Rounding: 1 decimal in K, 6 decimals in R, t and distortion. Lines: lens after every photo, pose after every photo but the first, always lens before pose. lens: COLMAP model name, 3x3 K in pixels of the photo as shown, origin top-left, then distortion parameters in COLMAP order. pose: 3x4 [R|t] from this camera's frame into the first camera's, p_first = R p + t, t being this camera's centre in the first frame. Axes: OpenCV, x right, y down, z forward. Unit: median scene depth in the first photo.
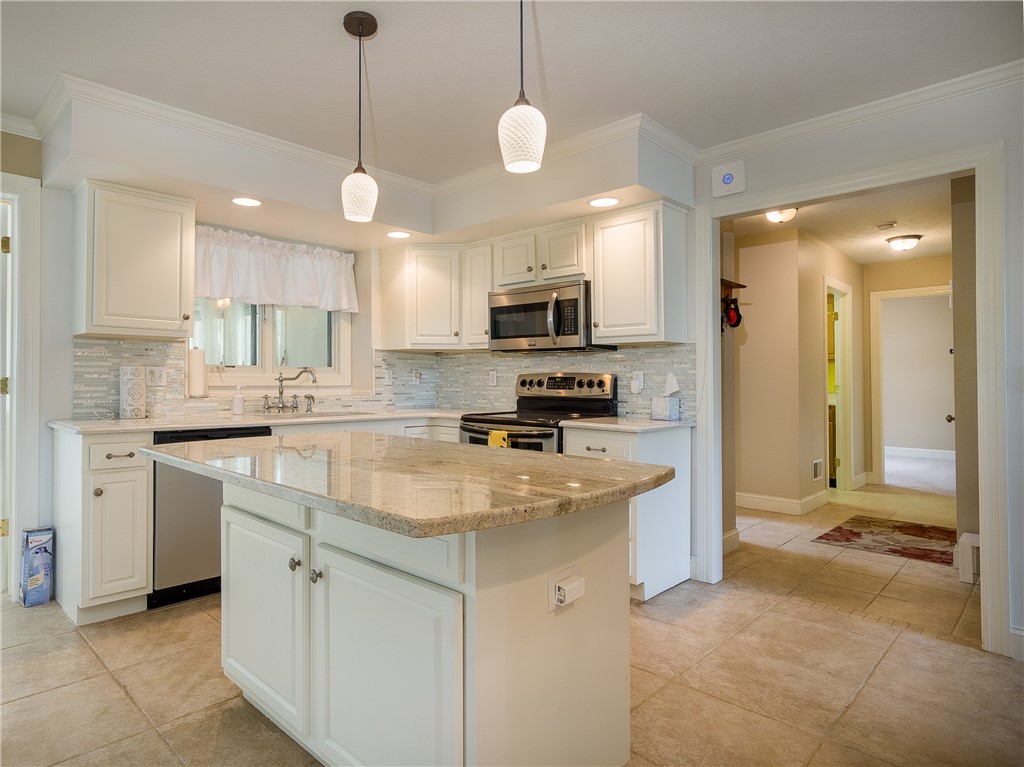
lens RADIAL K [[610.4, 0, 504.1], [0, 610.4, 375.8], [0, 0, 1]] dist [0.002244, -0.001915]
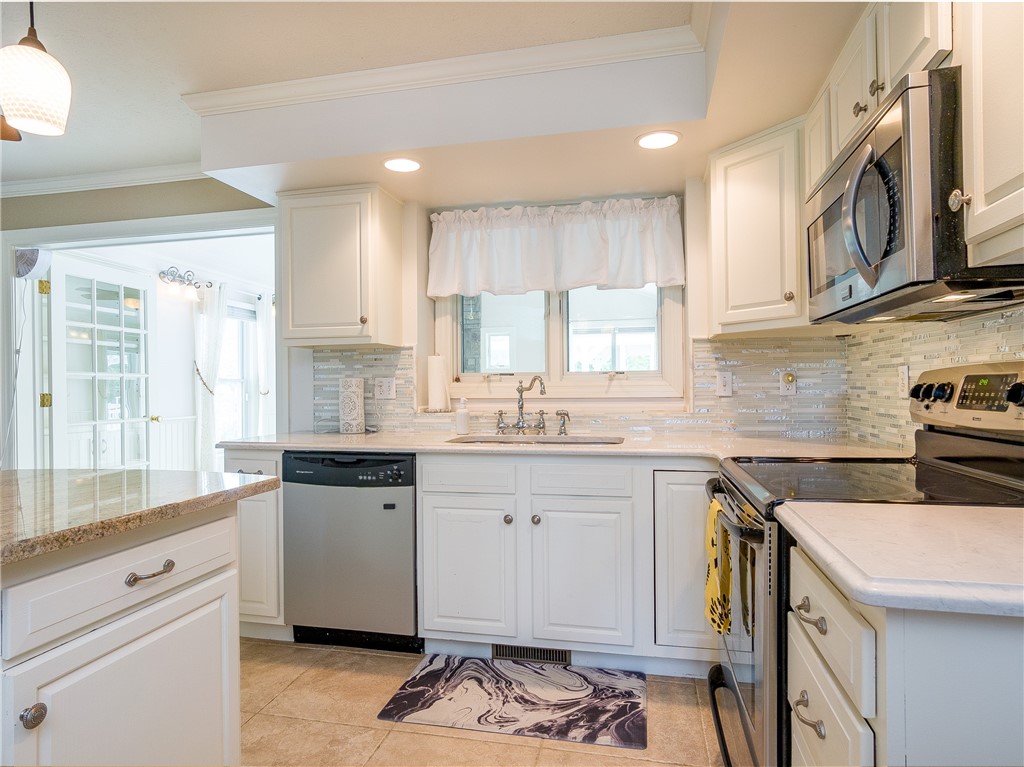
lens RADIAL K [[610.4, 0, 510.1], [0, 610.4, 387.4], [0, 0, 1]] dist [0.002244, -0.001915]
pose [[0.512626, -0.012227, -0.858525, 0.267130], [0.019524, 0.999806, -0.002582, 0.004938], [0.858390, -0.015438, 0.512765, 0.602057]]
